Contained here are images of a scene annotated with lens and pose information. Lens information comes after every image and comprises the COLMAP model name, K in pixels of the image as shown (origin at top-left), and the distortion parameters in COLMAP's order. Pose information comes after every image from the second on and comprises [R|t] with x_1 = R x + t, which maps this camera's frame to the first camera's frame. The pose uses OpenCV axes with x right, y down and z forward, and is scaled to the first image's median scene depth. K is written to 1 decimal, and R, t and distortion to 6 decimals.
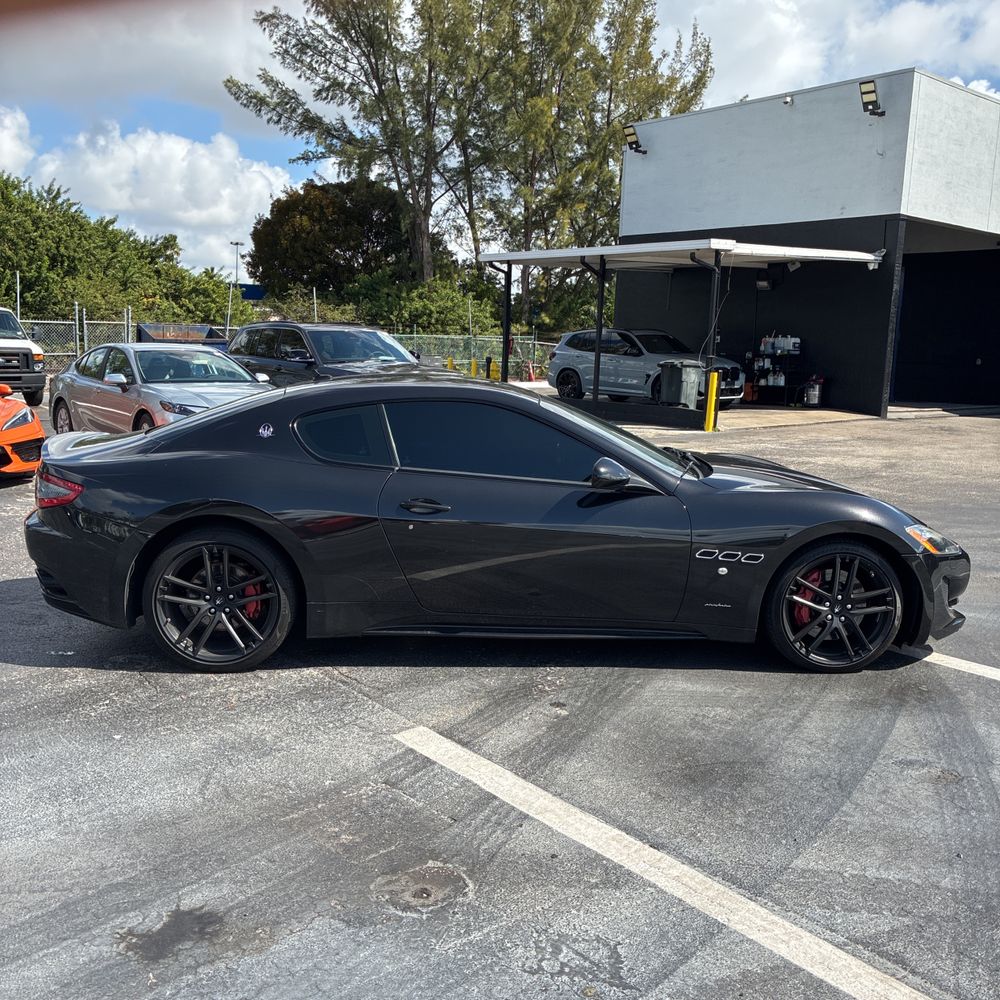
lens RADIAL K [[1006.0, 0, 482.8], [0, 1006.0, 505.9], [0, 0, 1]] dist [0.039373, -0.036005]
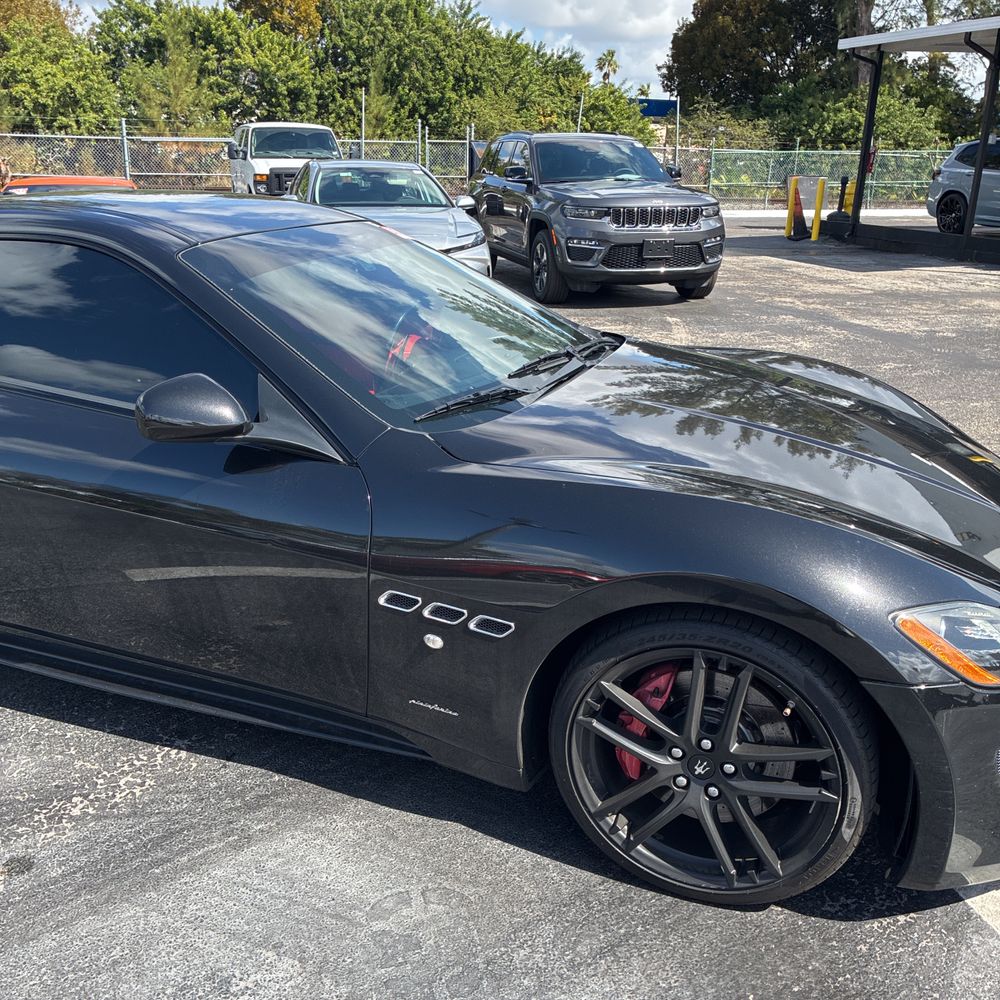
lens RADIAL K [[1002.3, 0, 492.6], [0, 1002.3, 497.7], [0, 0, 1]] dist [0.008886, 0.023548]
pose [[0.912739, 0.122557, -0.389728, 0.093871], [-0.059357, 0.983603, 0.170300, -0.016927], [0.404209, -0.132307, 0.905047, 0.133384]]
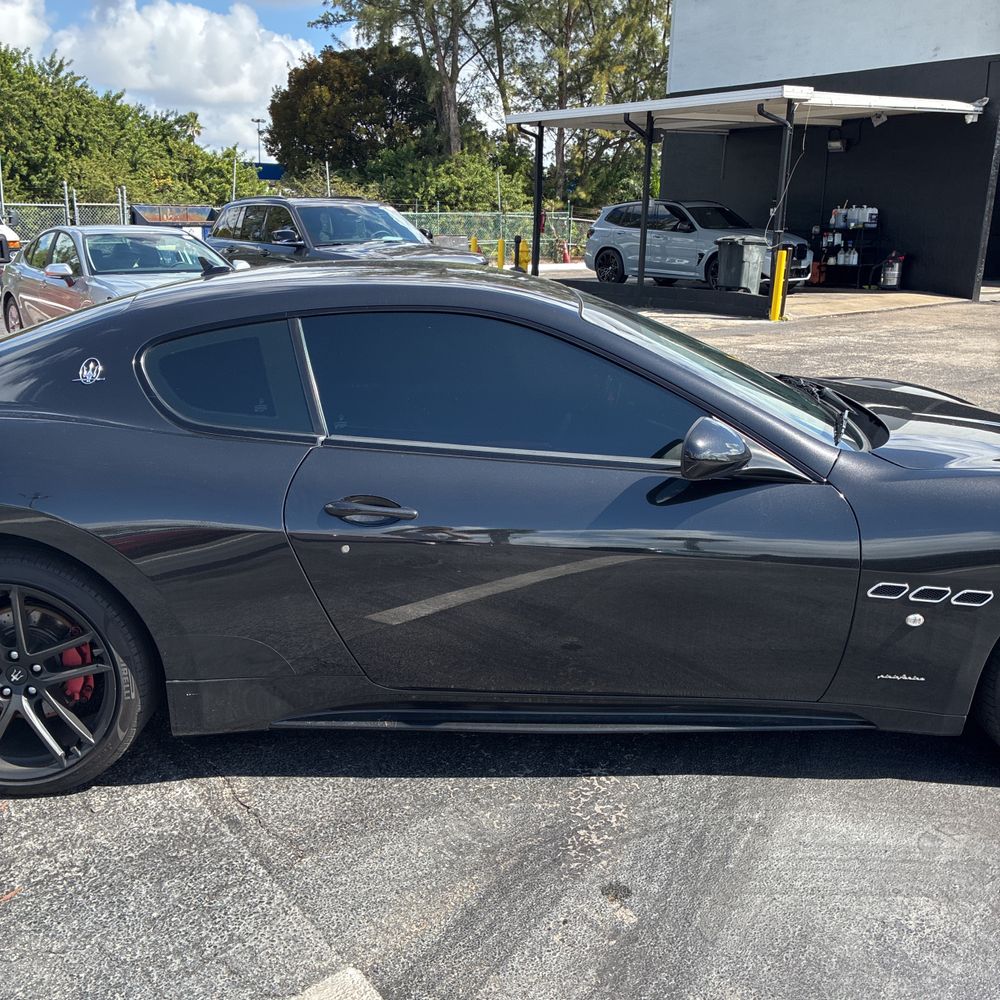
lens RADIAL K [[1007.9, 0, 474.7], [0, 1007.9, 499.1], [0, 0, 1]] dist [-0.016765, 0.060266]
pose [[0.999075, -0.004829, -0.042741, 0.004697], [0.009385, 0.994211, 0.107031, -0.013580], [0.041976, -0.107333, 0.993337, 0.098431]]
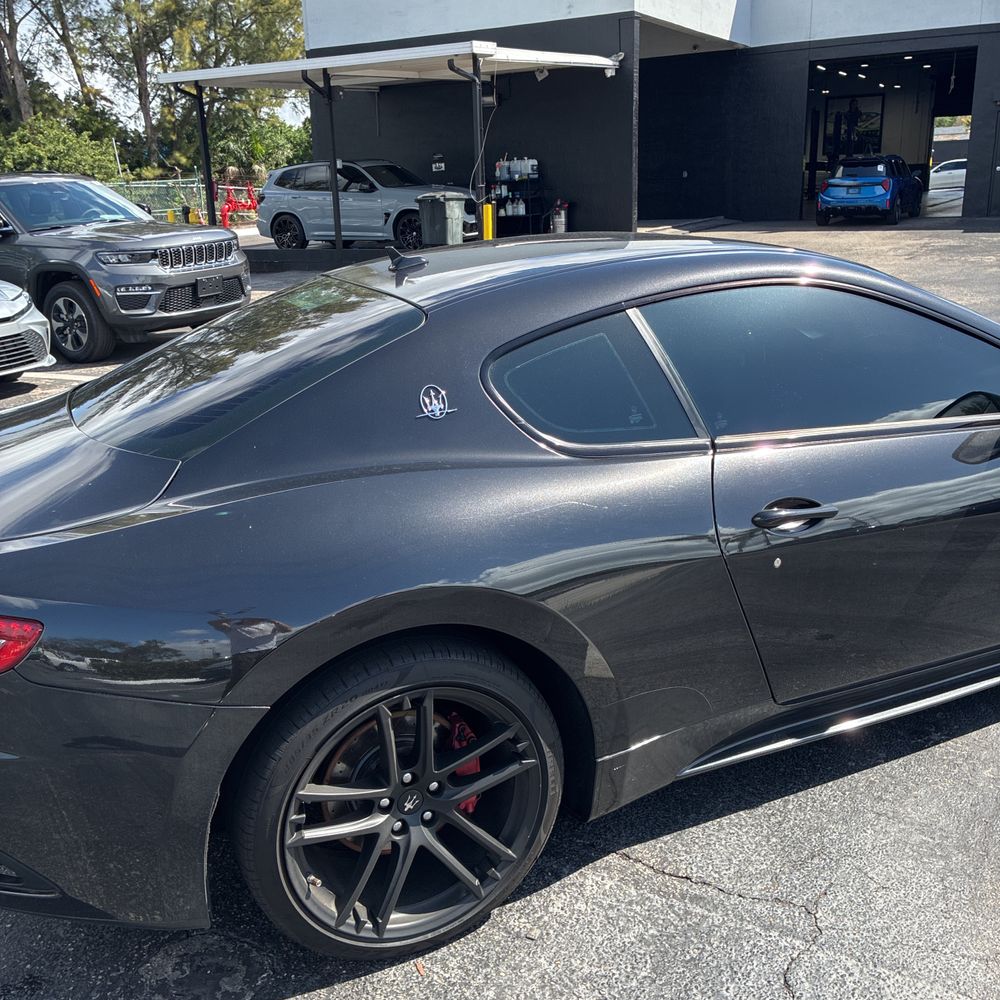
lens RADIAL K [[1010.1, 0, 478.6], [0, 1010.1, 496.2], [0, 0, 1]] dist [0.017440, -0.016440]
pose [[0.931952, -0.169170, 0.320697, -0.076004], [0.121776, 0.979145, 0.162624, -0.022686], [-0.341520, -0.112504, 0.933117, 0.127533]]
